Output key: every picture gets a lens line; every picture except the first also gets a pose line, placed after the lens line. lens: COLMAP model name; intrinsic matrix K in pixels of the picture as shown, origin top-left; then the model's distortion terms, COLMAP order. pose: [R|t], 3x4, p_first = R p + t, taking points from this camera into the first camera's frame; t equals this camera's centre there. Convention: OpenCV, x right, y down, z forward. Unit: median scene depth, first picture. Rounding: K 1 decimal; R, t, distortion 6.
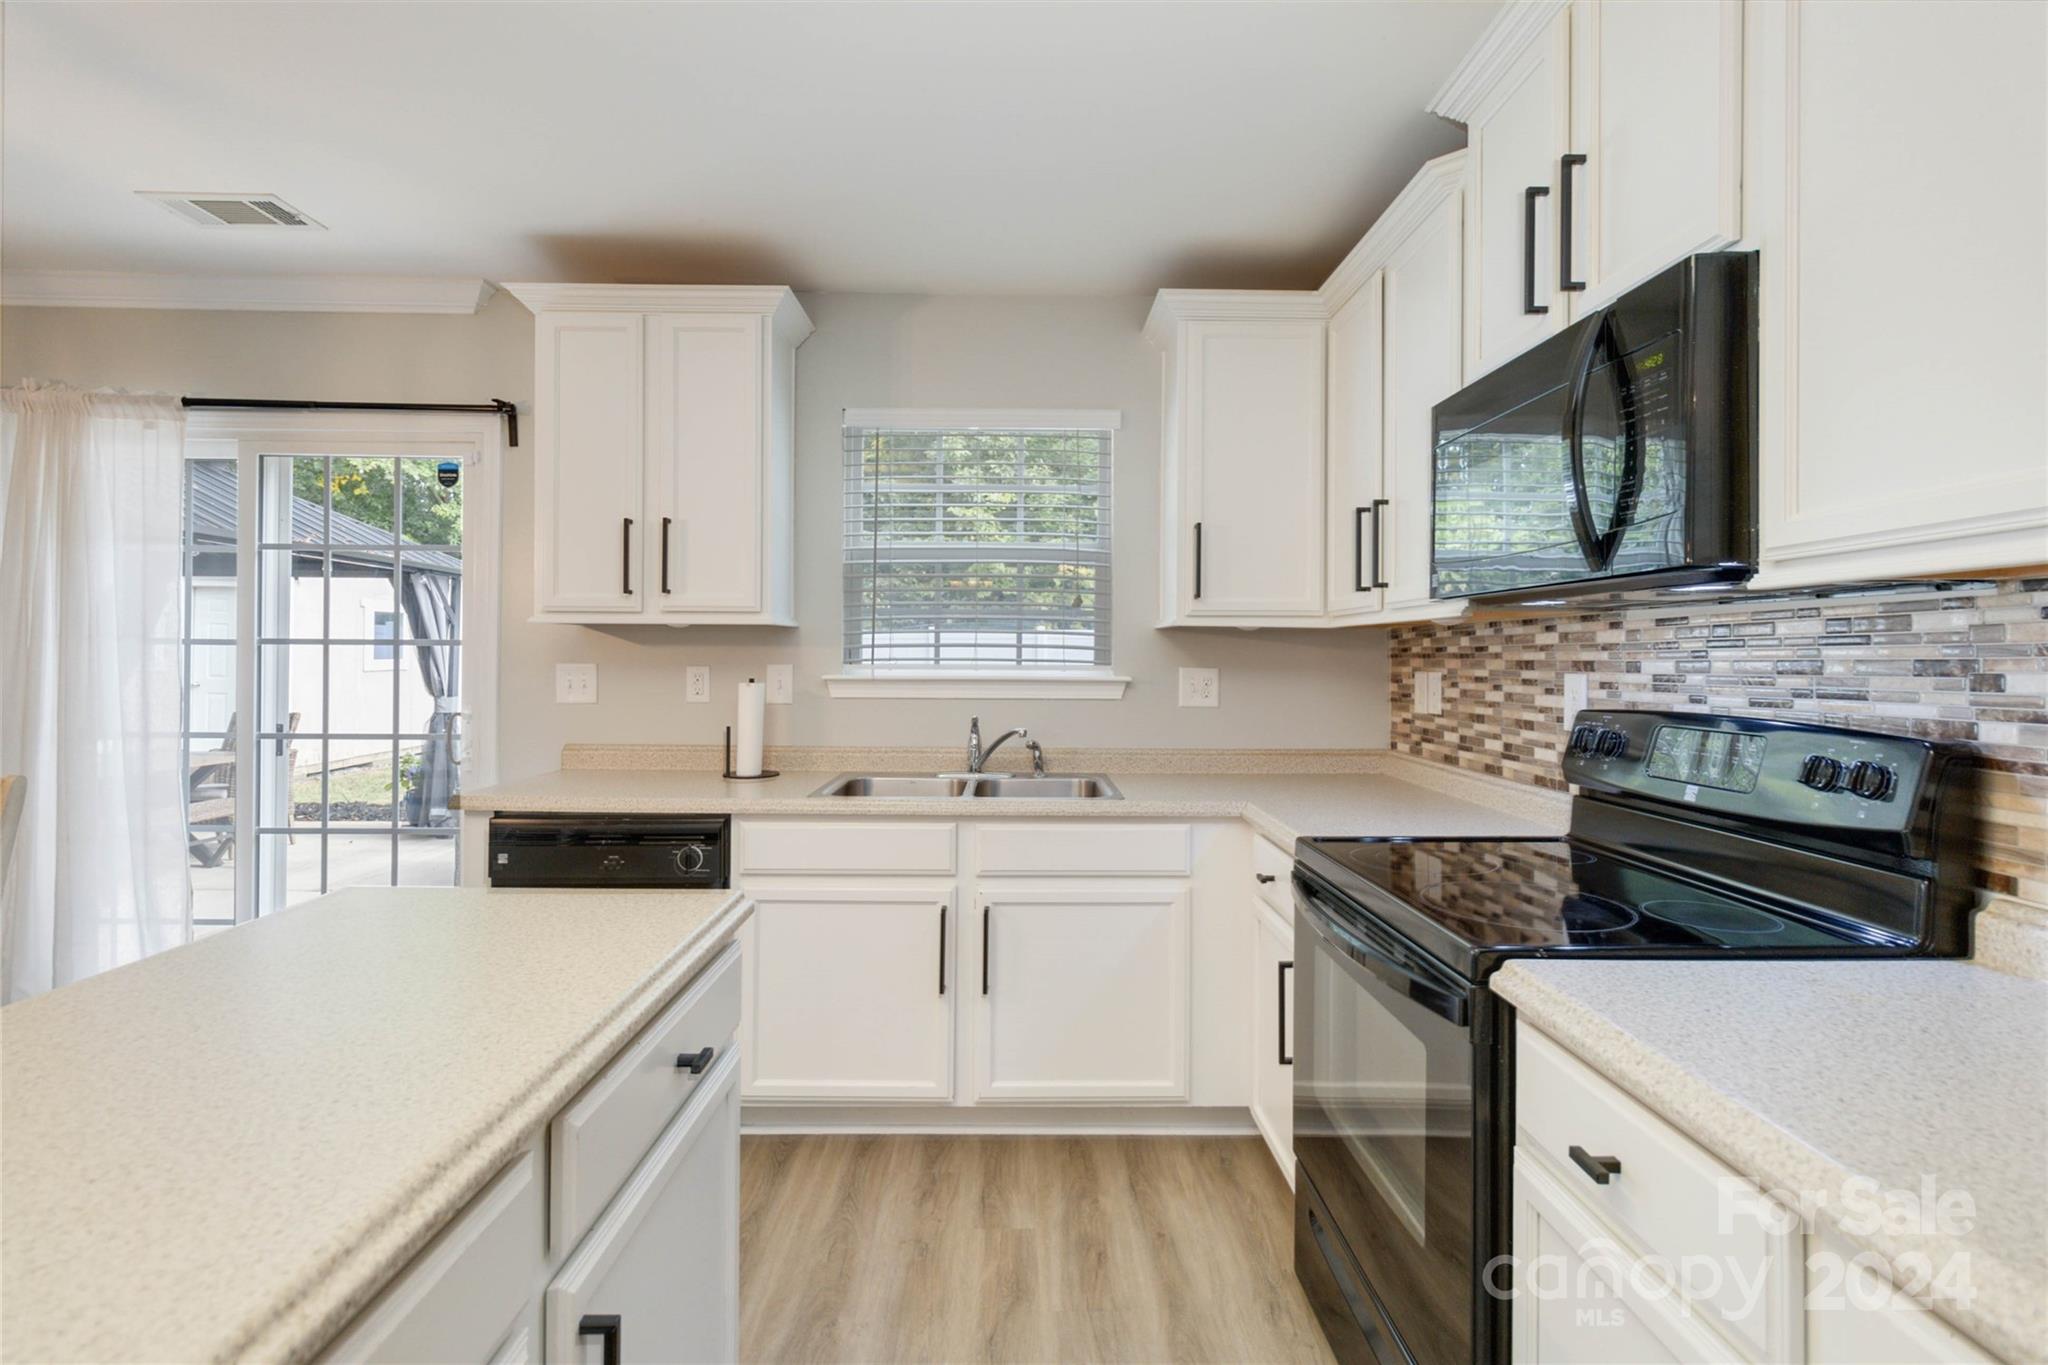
lens RADIAL K [[956.0, 0, 1034.2], [0, 956.0, 664.3], [0, 0, 1]] dist [0.018122, 0.000167]
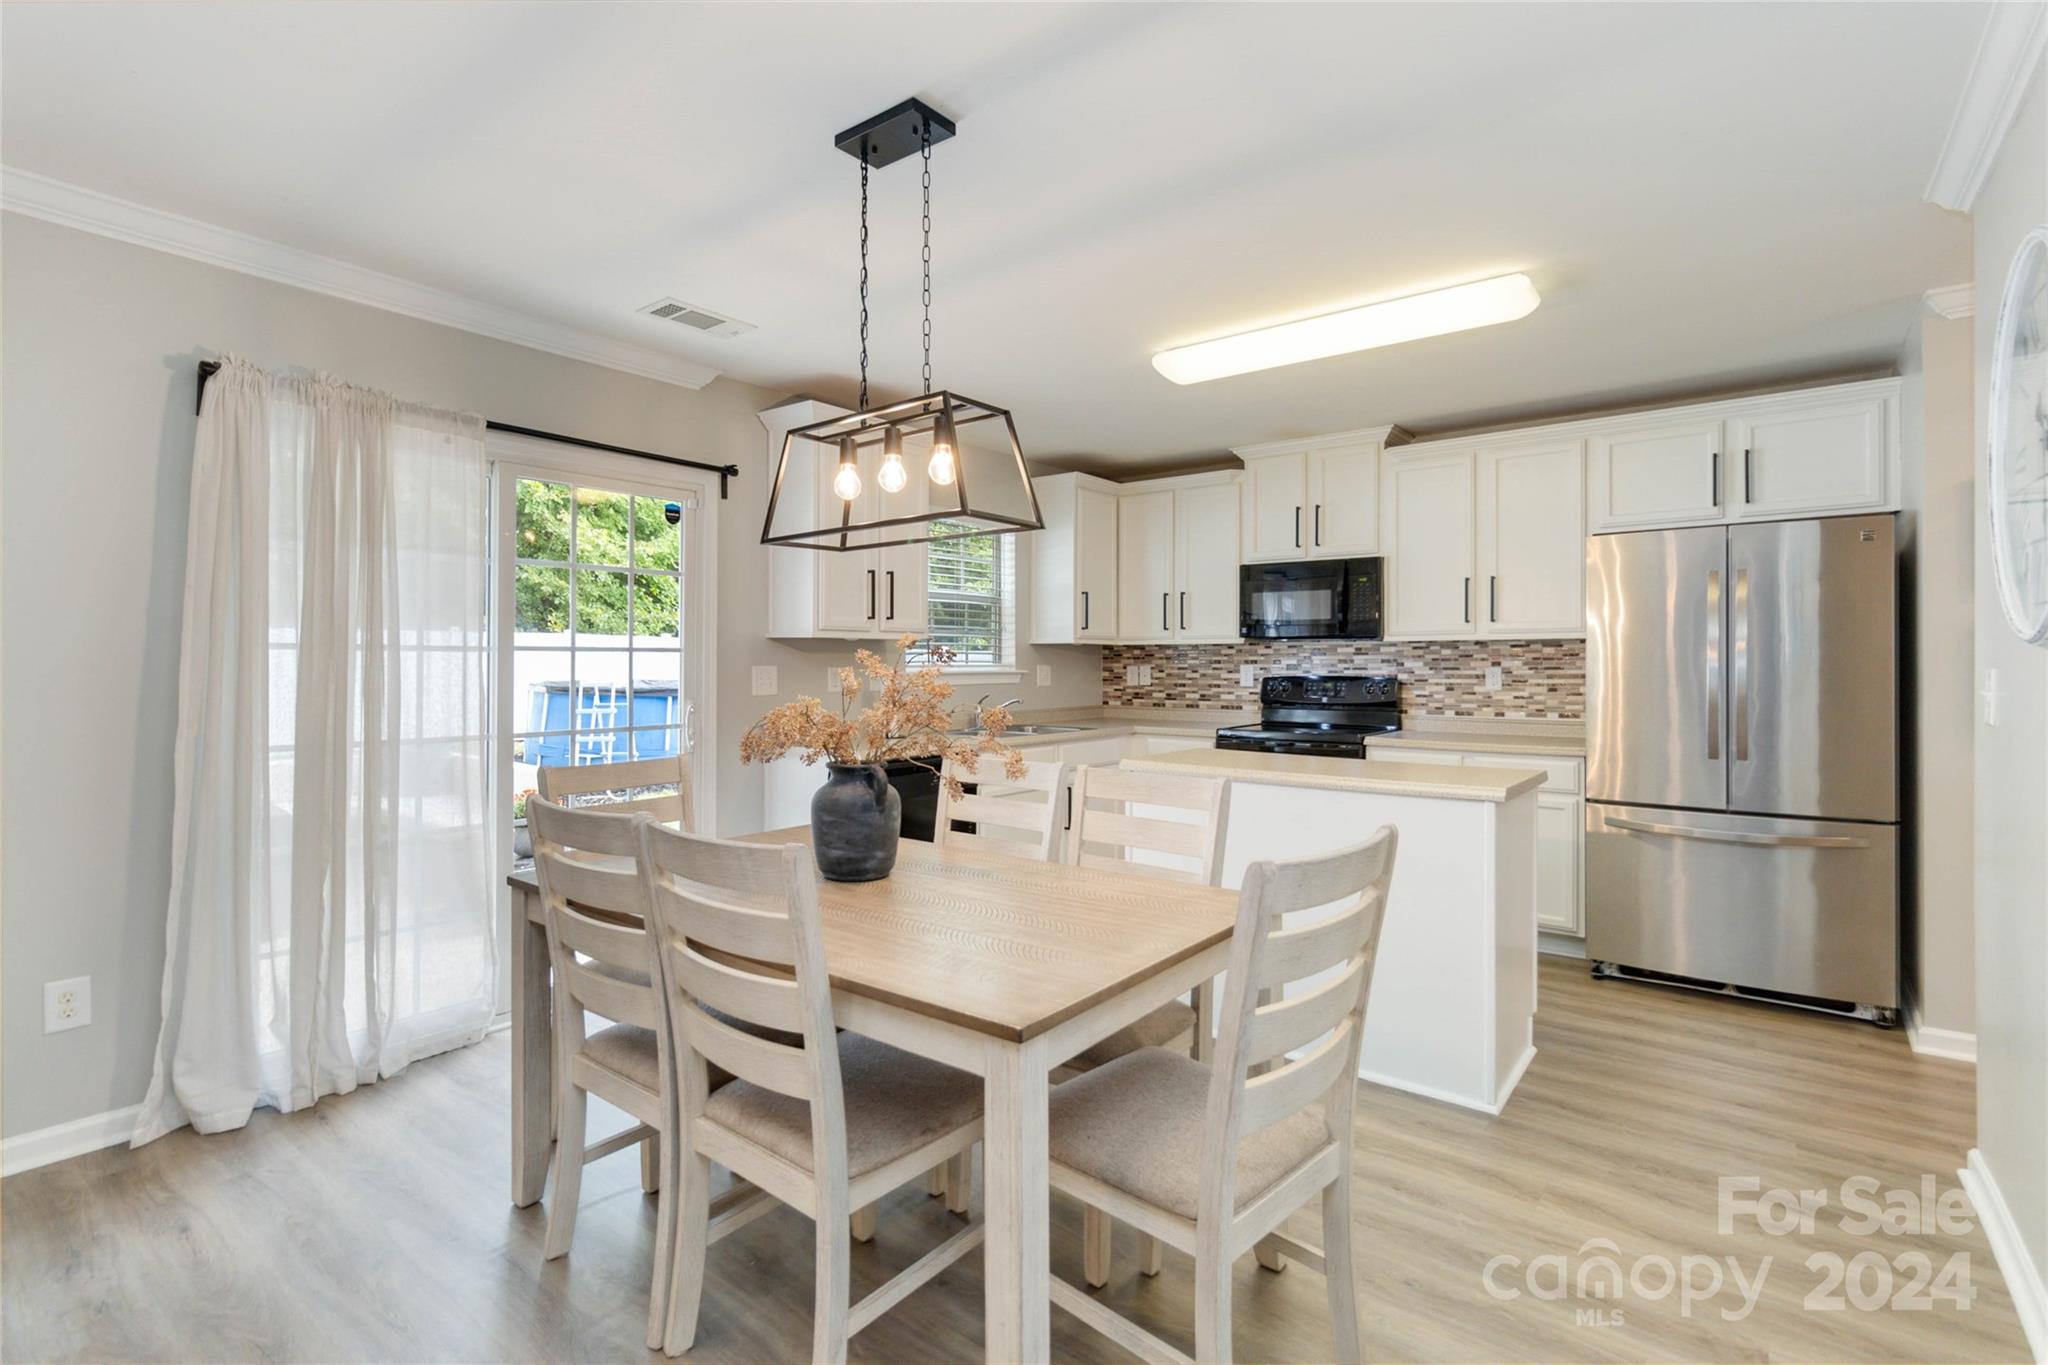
lens RADIAL K [[955.0, 0, 1017.8], [0, 955.0, 671.4], [0, 0, 1]] dist [-0.002056, -0.000145]
pose [[0.621967, -0.014749, 0.782904, -1.349947], [0.010011, 0.999891, 0.010883, -0.005195], [-0.782979, 0.001069, 0.622047, -0.107607]]
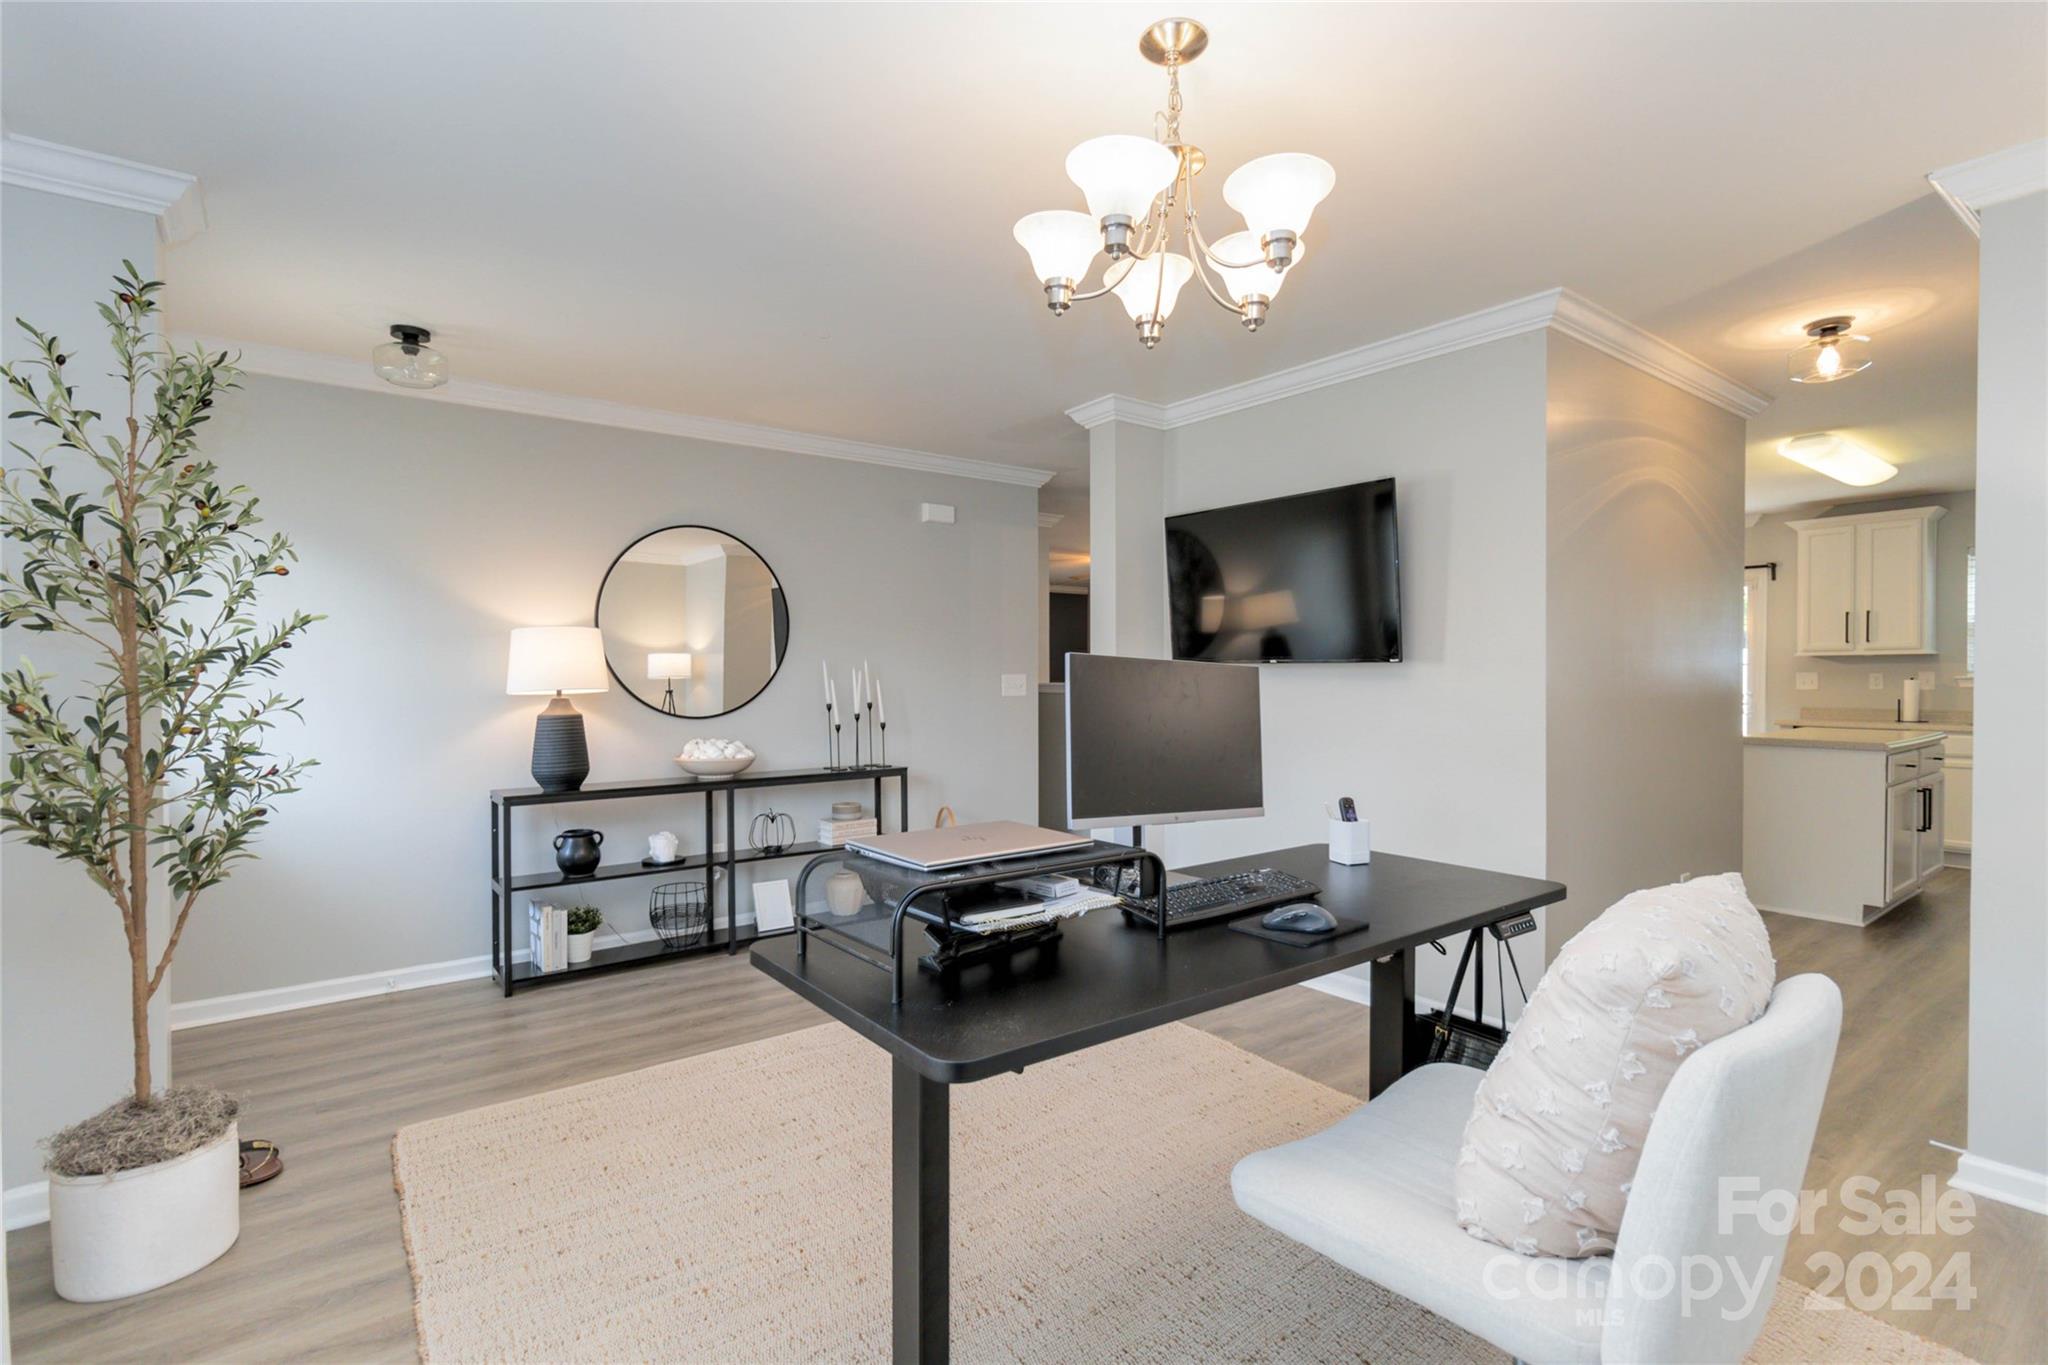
lens RADIAL K [[955.0, 0, 1017.8], [0, 955.0, 671.4], [0, 0, 1]] dist [-0.002056, -0.000145]
pose [[0.592692, -0.008468, -0.805384, 0.251741], [0.001031, 0.999952, -0.009755, 0.018679], [0.805428, 0.004951, 0.592673, -1.952420]]
